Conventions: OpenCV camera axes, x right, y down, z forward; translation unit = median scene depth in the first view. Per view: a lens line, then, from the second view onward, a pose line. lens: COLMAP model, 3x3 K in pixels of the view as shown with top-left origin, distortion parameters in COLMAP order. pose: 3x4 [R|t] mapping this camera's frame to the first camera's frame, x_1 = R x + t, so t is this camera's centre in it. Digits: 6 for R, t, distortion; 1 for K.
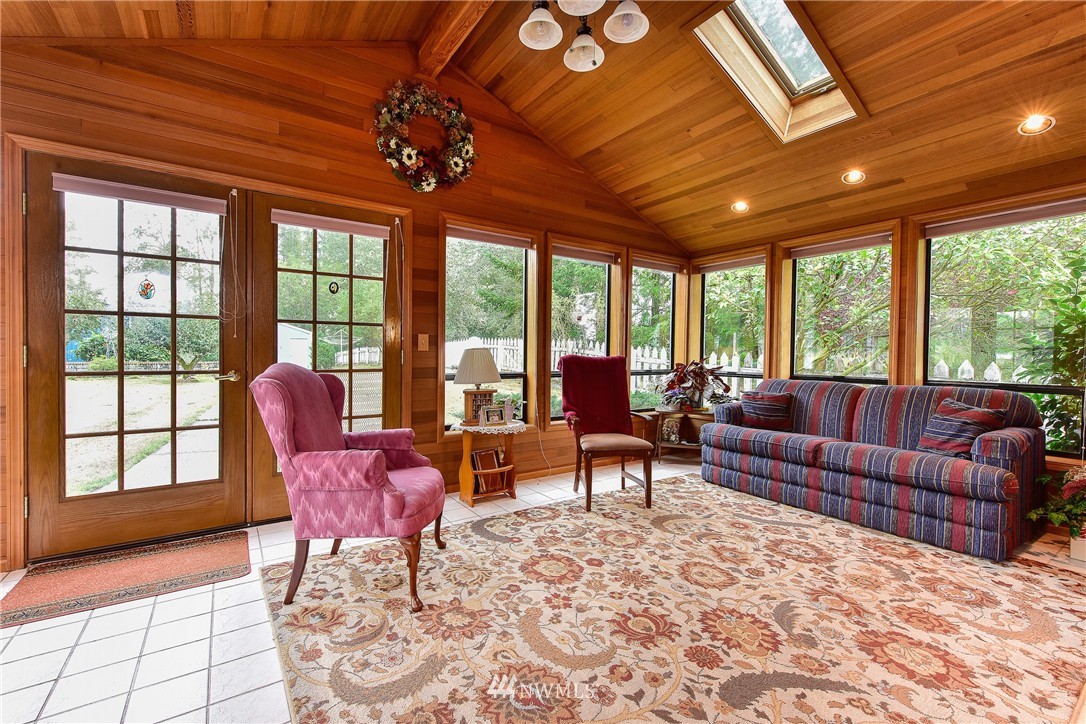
lens RADIAL K [[435.4, 0, 535.9], [0, 435.4, 362.3], [0, 0, 1]] dist [-0.001401, -0.000881]
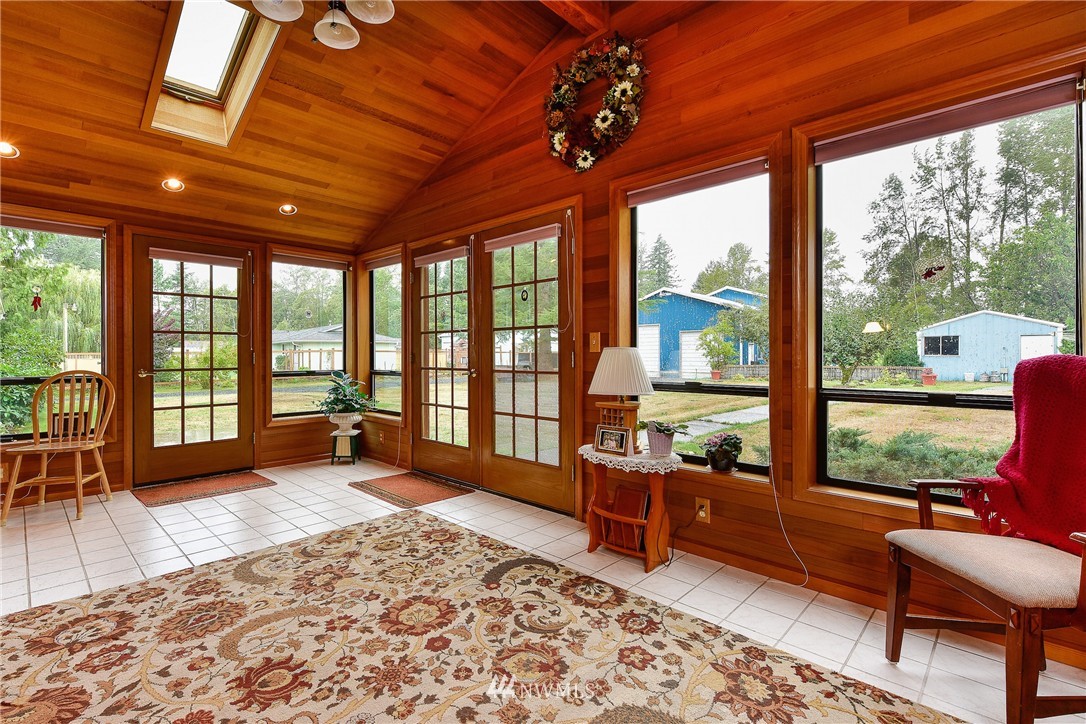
lens RADIAL K [[512.2, 0, 540.5], [0, 512.2, 355.4], [0, 0, 1]] dist [0.002599, 0.000469]
pose [[0.204635, -0.004949, -0.978826, 0.989718], [-0.014106, 0.999868, -0.008005, -0.014956], [0.978737, 0.015445, 0.204539, 0.968017]]
